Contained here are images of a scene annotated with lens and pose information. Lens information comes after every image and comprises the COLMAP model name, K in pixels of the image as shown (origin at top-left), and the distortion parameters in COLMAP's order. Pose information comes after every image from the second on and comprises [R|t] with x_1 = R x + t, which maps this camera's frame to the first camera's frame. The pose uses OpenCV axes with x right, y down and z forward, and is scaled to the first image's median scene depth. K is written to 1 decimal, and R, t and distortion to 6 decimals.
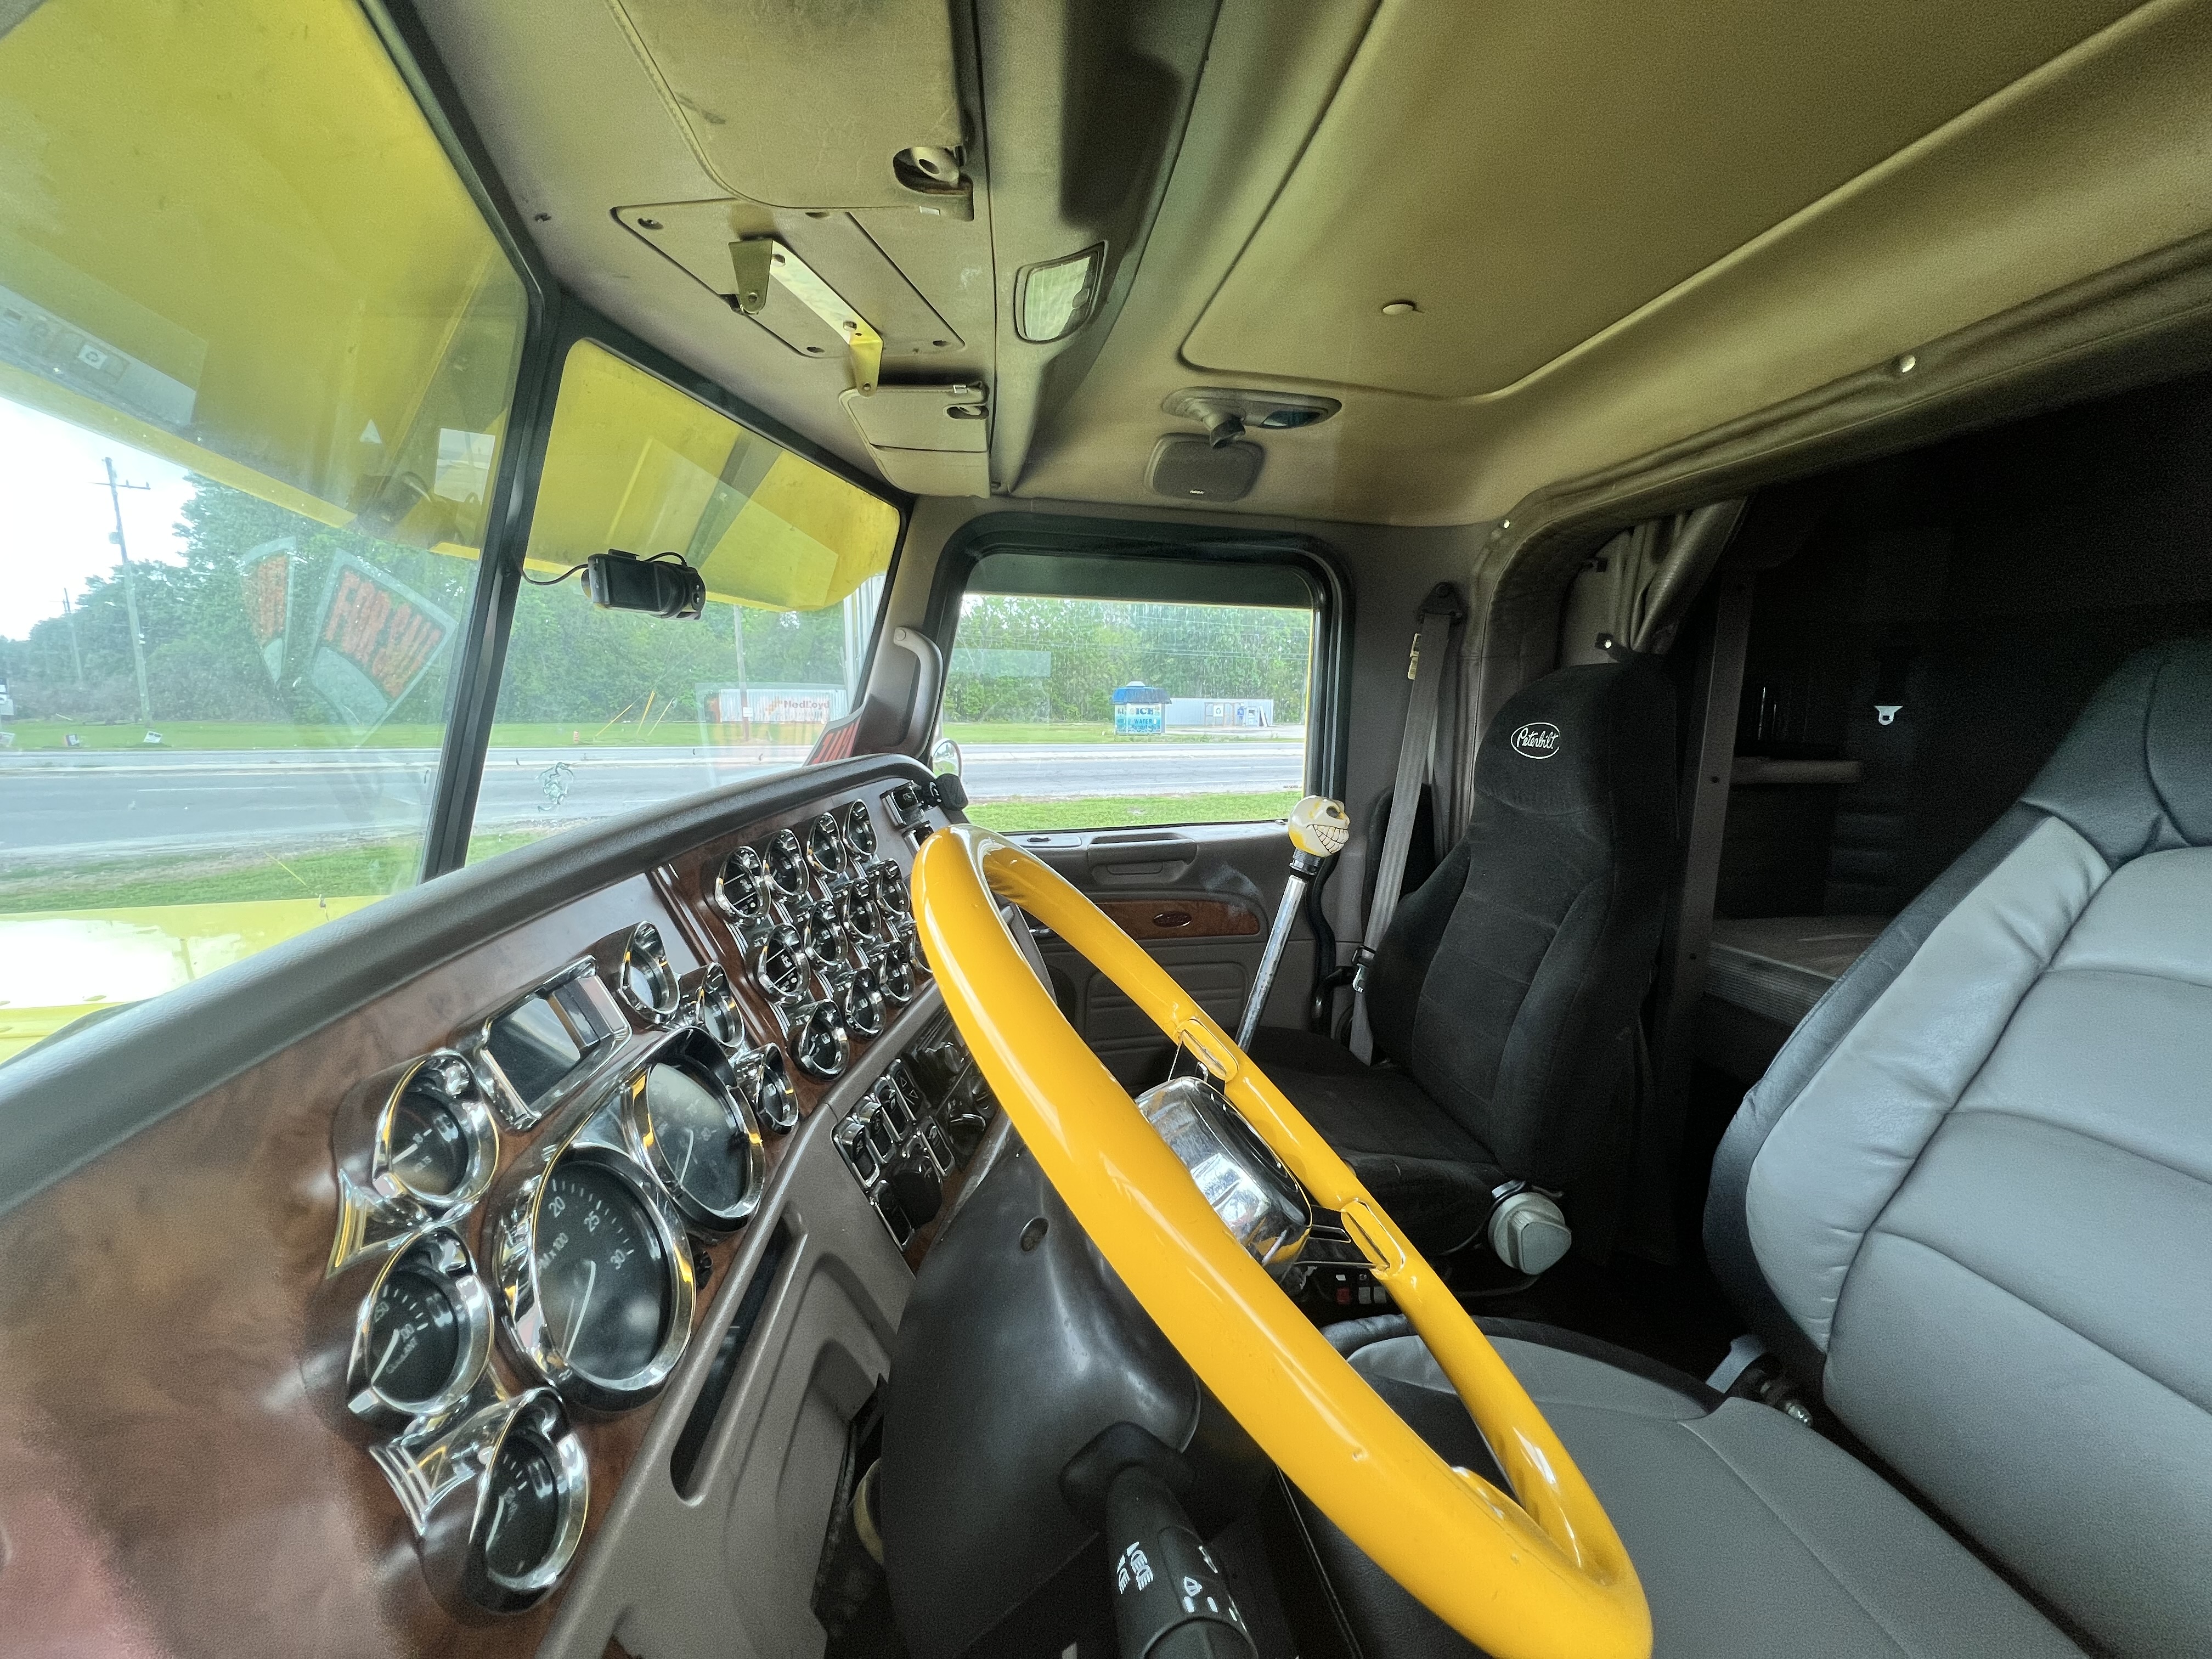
lens RADIAL K [[860.7, 0, 1117.1], [0, 860.7, 830.8], [0, 0, 1]] dist [-0.001748, -0.000676]
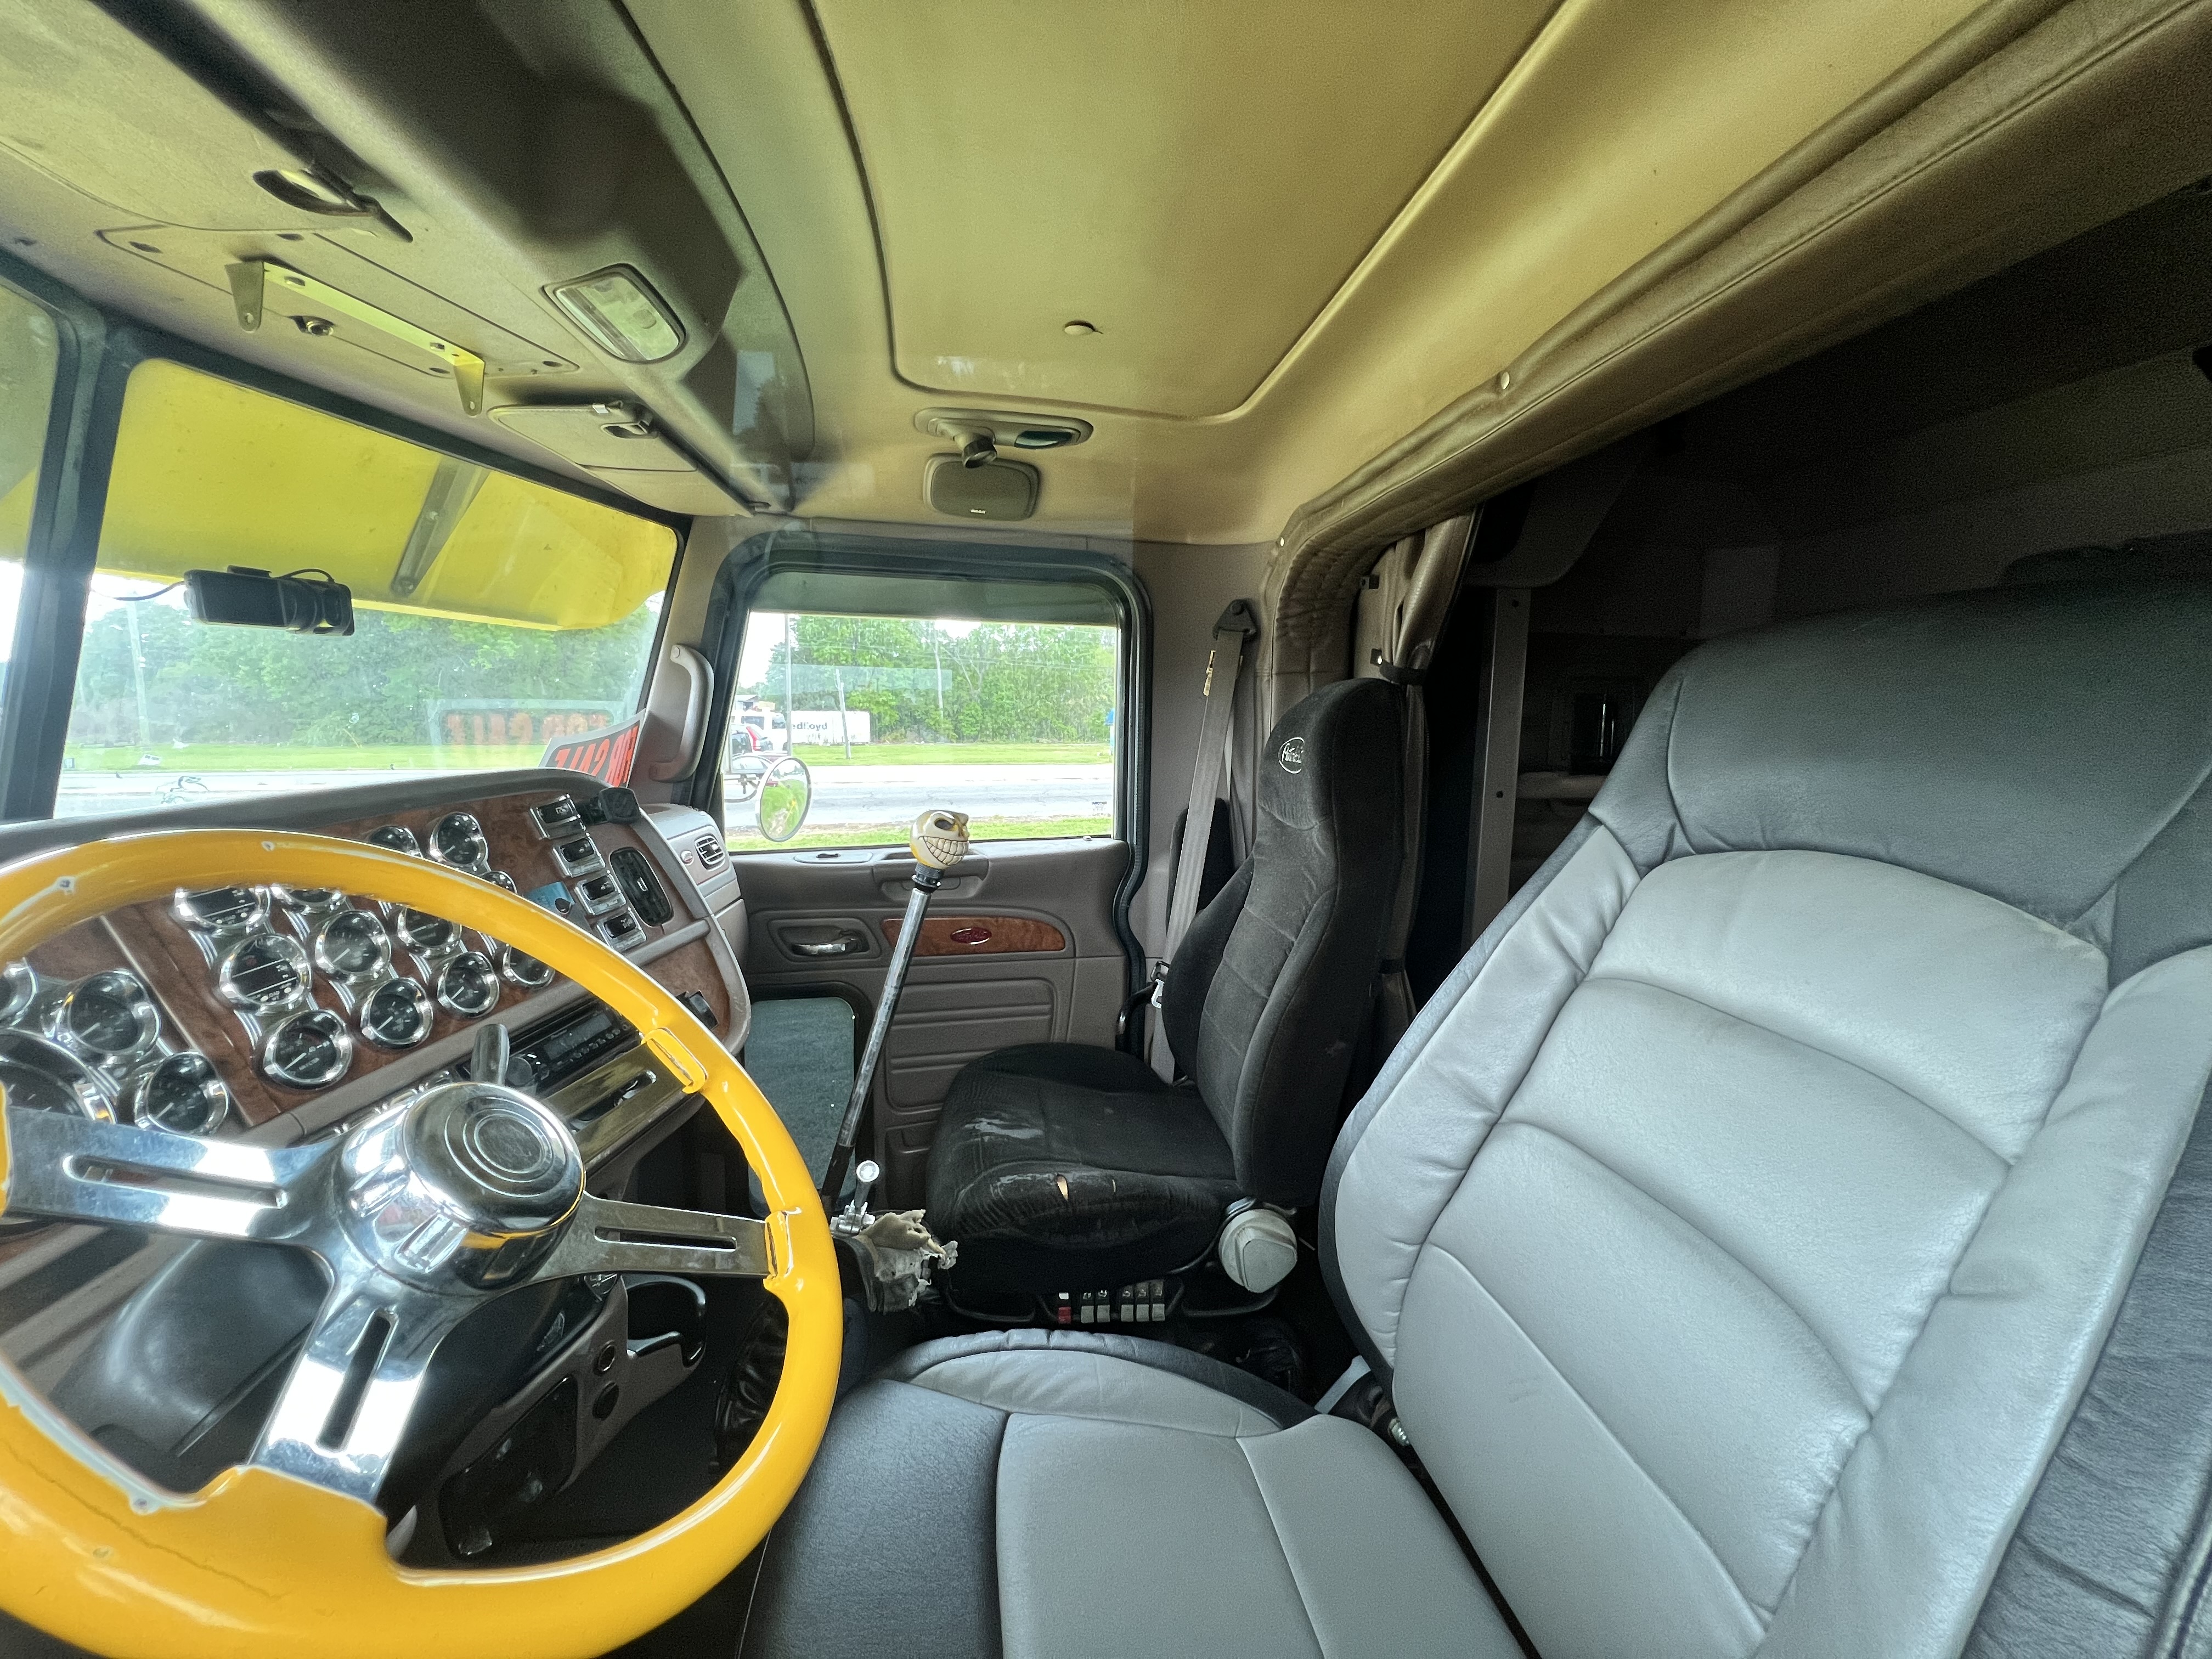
lens RADIAL K [[860.7, 0, 1117.1], [0, 860.7, 830.8], [0, 0, 1]] dist [-0.001748, -0.000676]
pose [[0.999996, -0.002201, 0.001776, 0.280415], [0.002242, 0.999716, -0.023722, 0.006652], [-0.001723, 0.023726, 0.999717, -0.002075]]
